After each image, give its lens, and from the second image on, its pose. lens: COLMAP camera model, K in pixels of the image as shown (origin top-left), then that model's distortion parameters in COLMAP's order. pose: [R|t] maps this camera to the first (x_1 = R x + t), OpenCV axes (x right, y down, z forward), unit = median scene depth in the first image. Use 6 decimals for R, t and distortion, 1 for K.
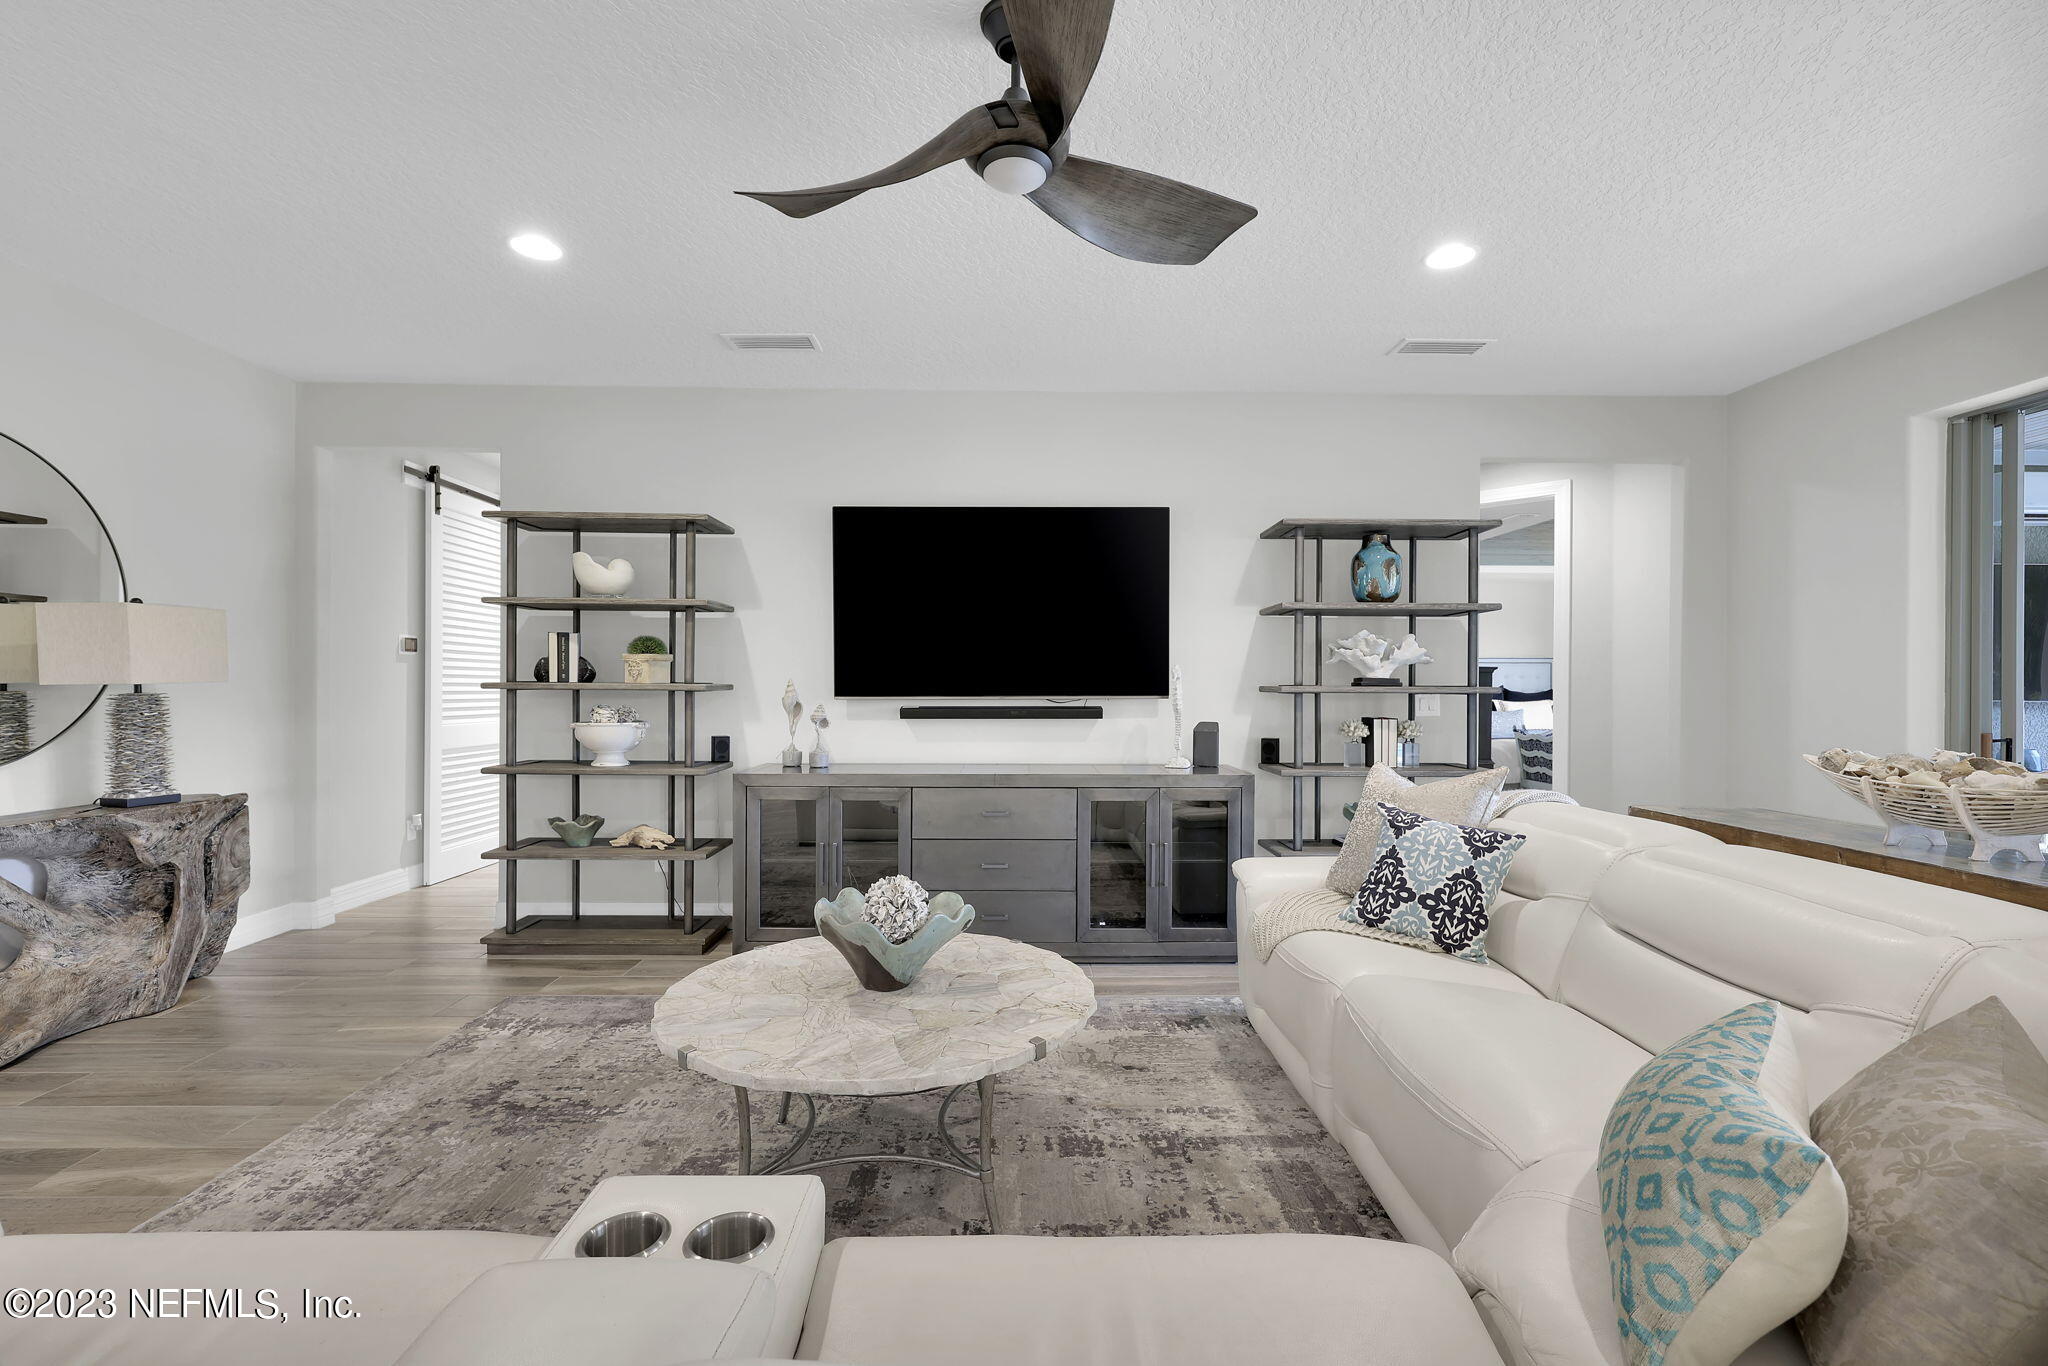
lens RADIAL K [[900.2, 0, 1024.0], [0, 900.2, 683.0], [0, 0, 1]] dist [-0.001987, 0.000647]
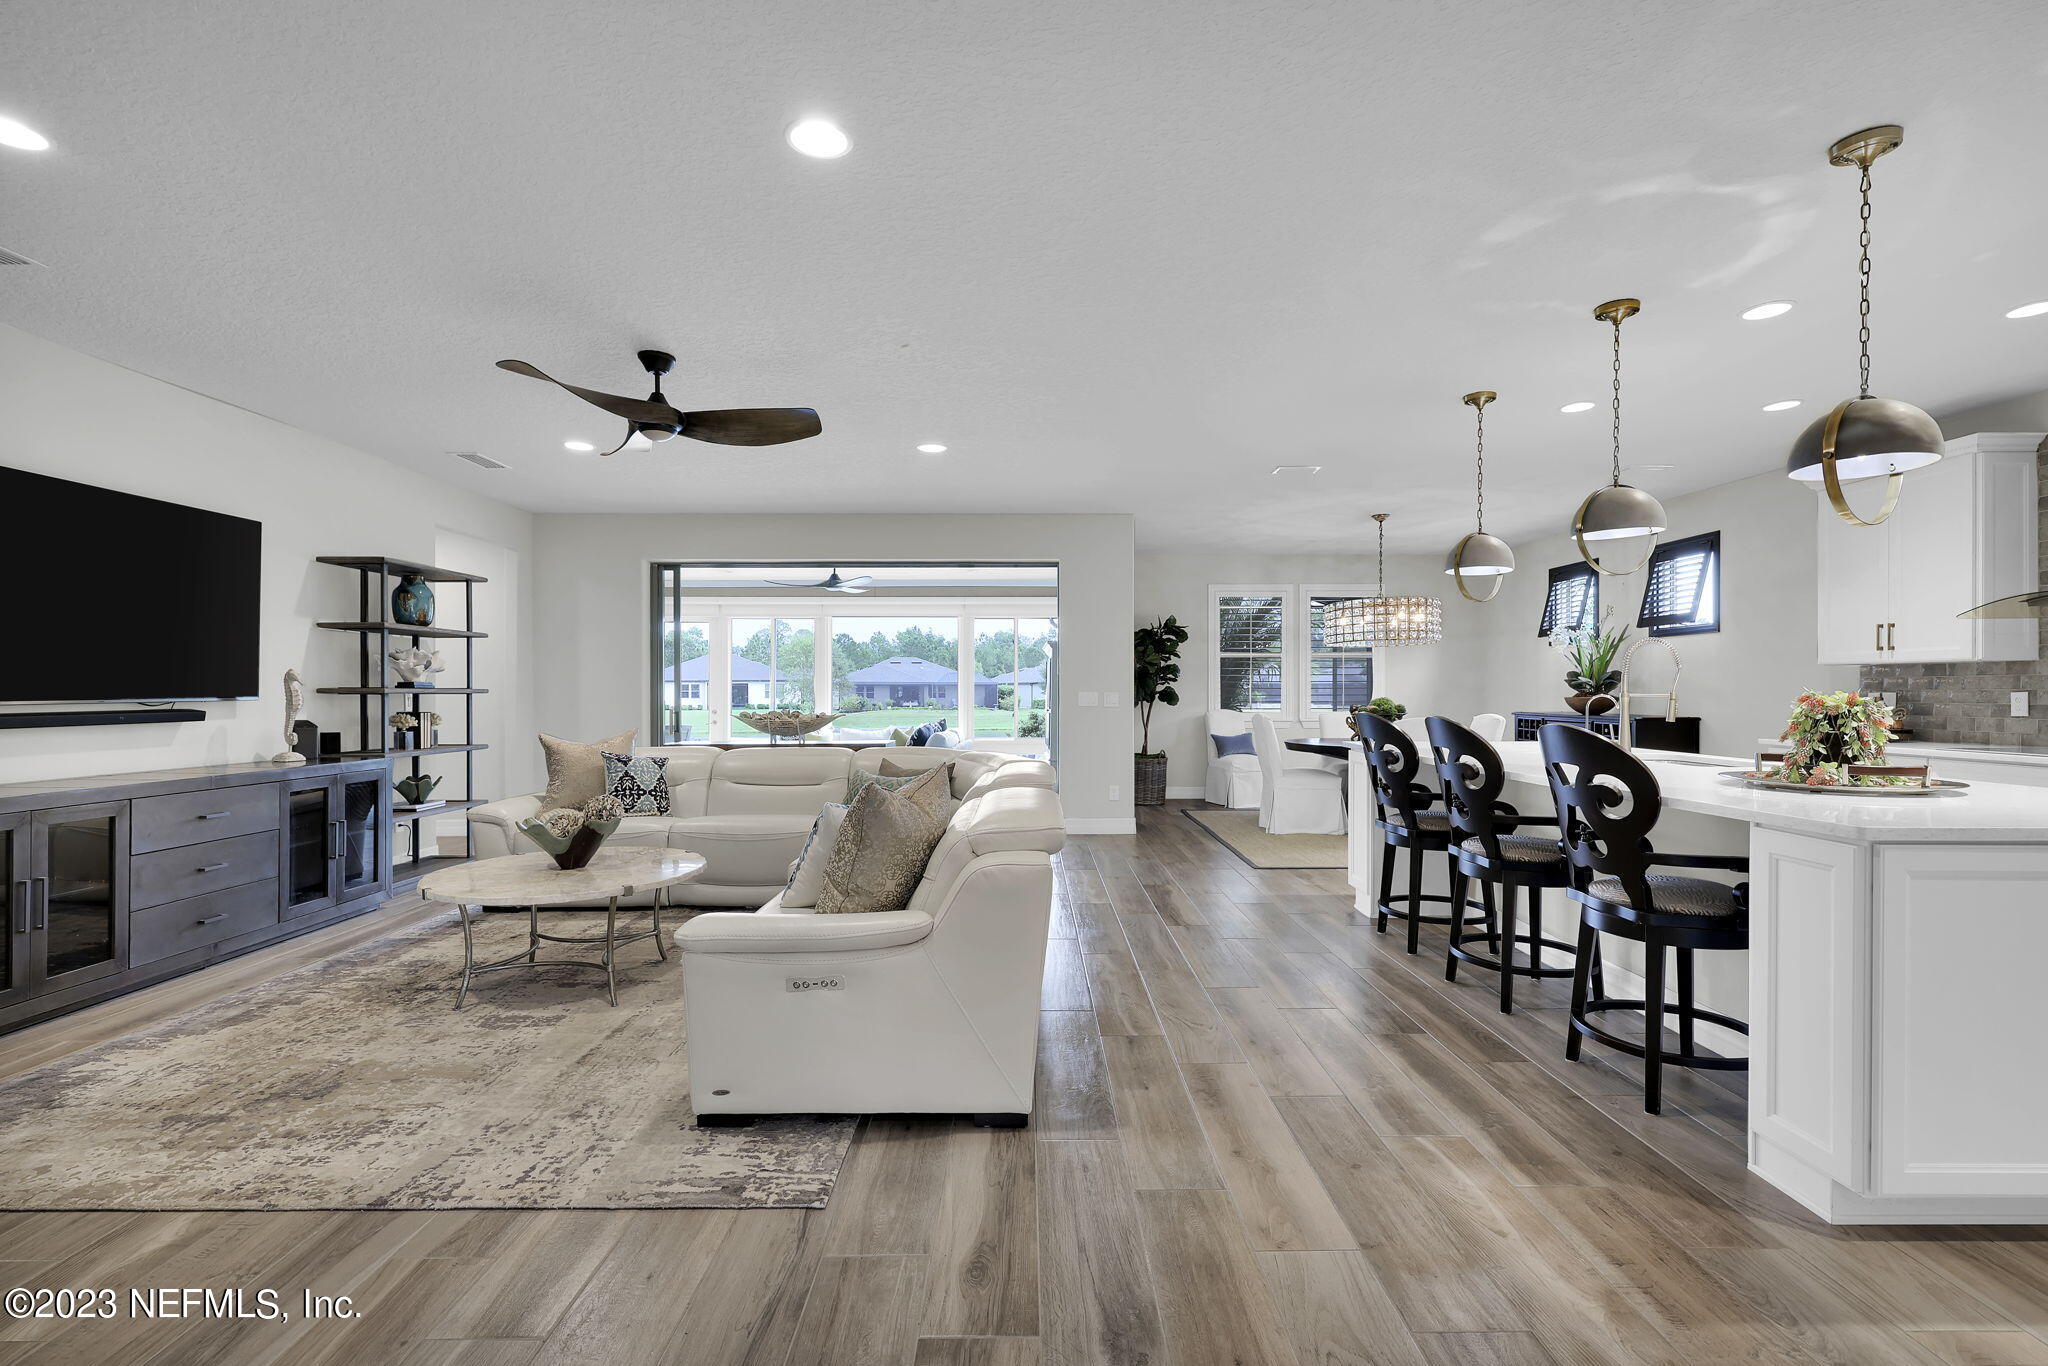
lens RADIAL K [[900.2, 0, 1024.0], [0, 900.2, 683.0], [0, 0, 1]] dist [-0.001987, 0.000647]
pose [[0.021685, 0.004501, 0.999755, -0.947794], [-0.000508, 0.999990, -0.004491, 0.001405], [-0.999765, -0.000410, 0.021687, 0.067823]]
